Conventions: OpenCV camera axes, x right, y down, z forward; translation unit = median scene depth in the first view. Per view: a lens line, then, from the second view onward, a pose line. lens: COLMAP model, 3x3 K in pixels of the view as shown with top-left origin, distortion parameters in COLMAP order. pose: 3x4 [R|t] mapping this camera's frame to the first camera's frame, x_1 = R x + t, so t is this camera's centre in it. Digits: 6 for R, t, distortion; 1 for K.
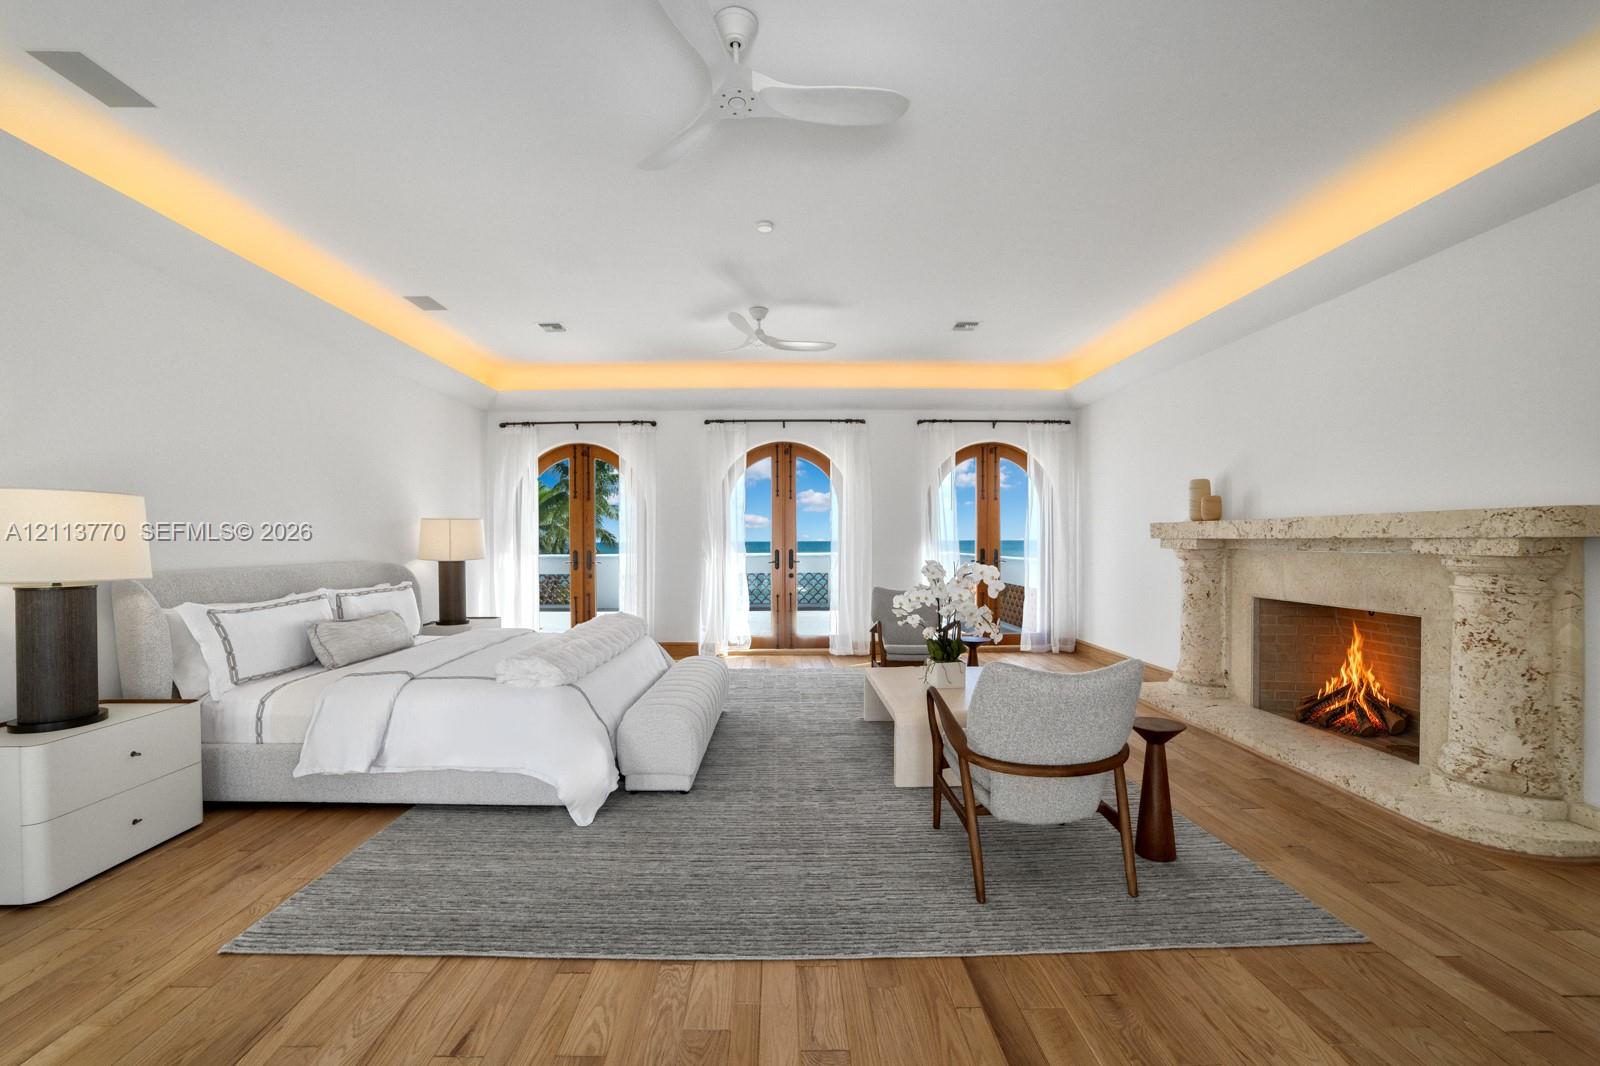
lens RADIAL K [[644.5, 0, 777.7], [0, 644.5, 545.1], [0, 0, 1]] dist [-0.054962, 0.017242]
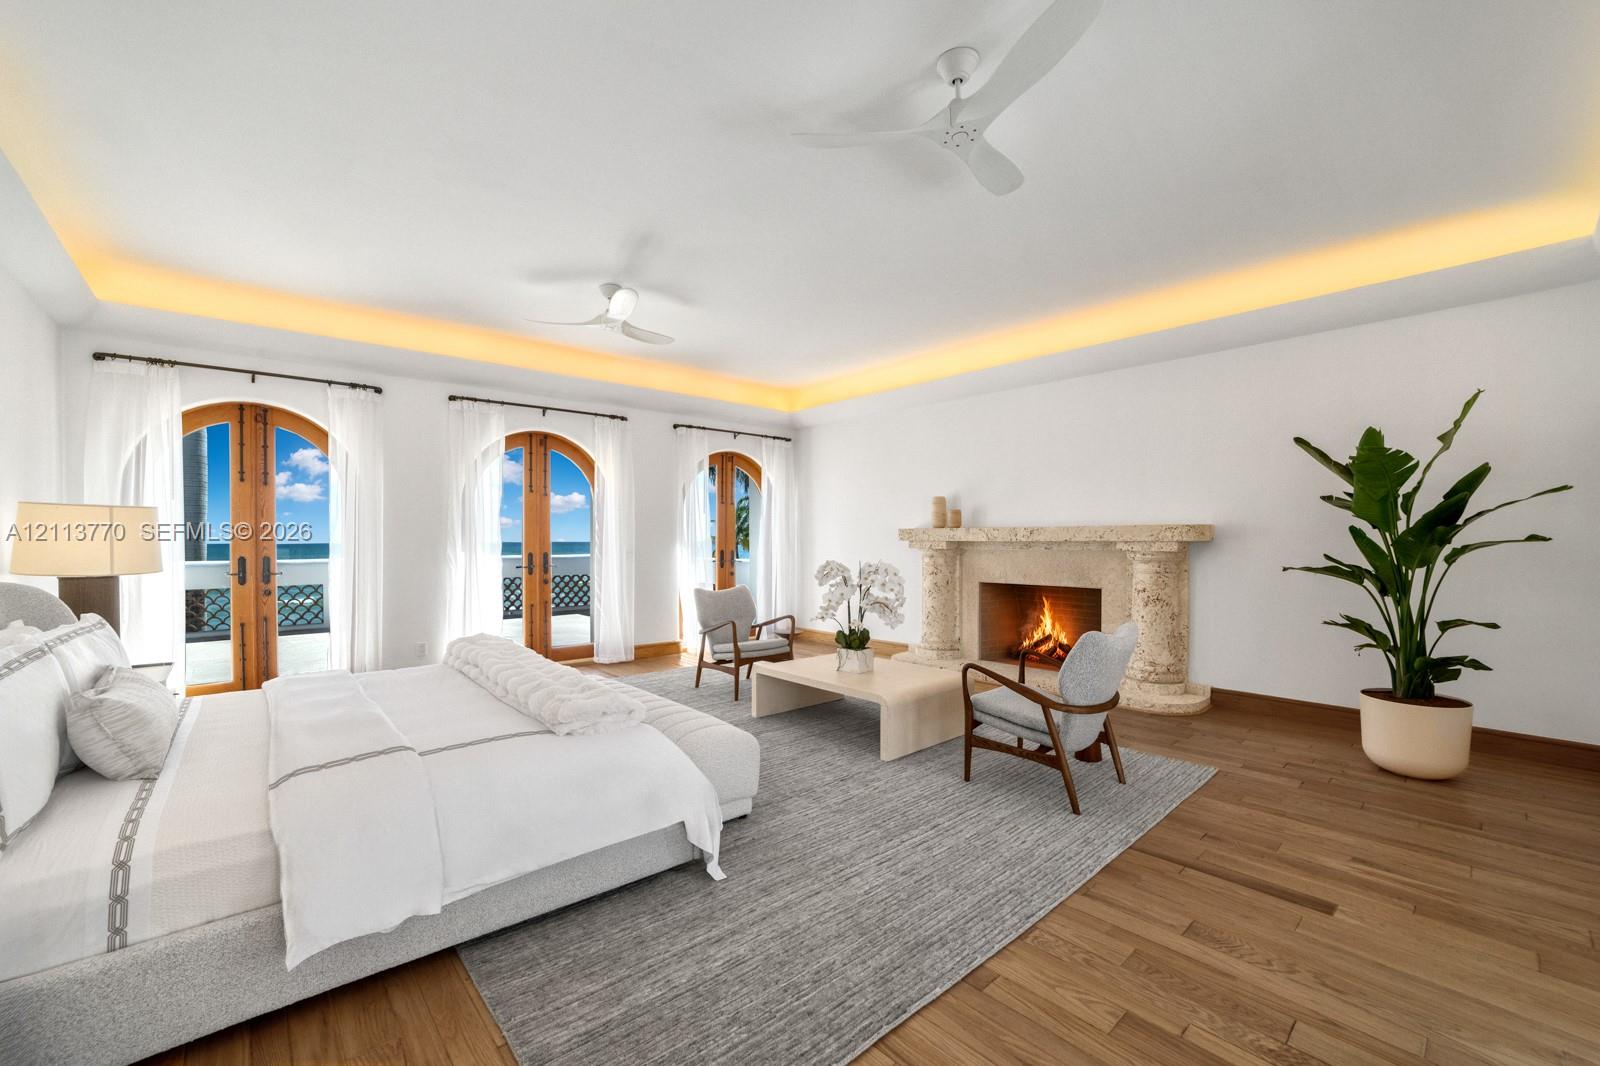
lens RADIAL K [[644.5, 0, 777.7], [0, 644.5, 545.1], [0, 0, 1]] dist [-0.054962, 0.017242]
pose [[0.766246, -0.003083, 0.642540, -0.491361], [0.004419, 0.999990, -0.000471, -0.002637], [-0.642532, 0.003200, 0.766252, 0.184215]]
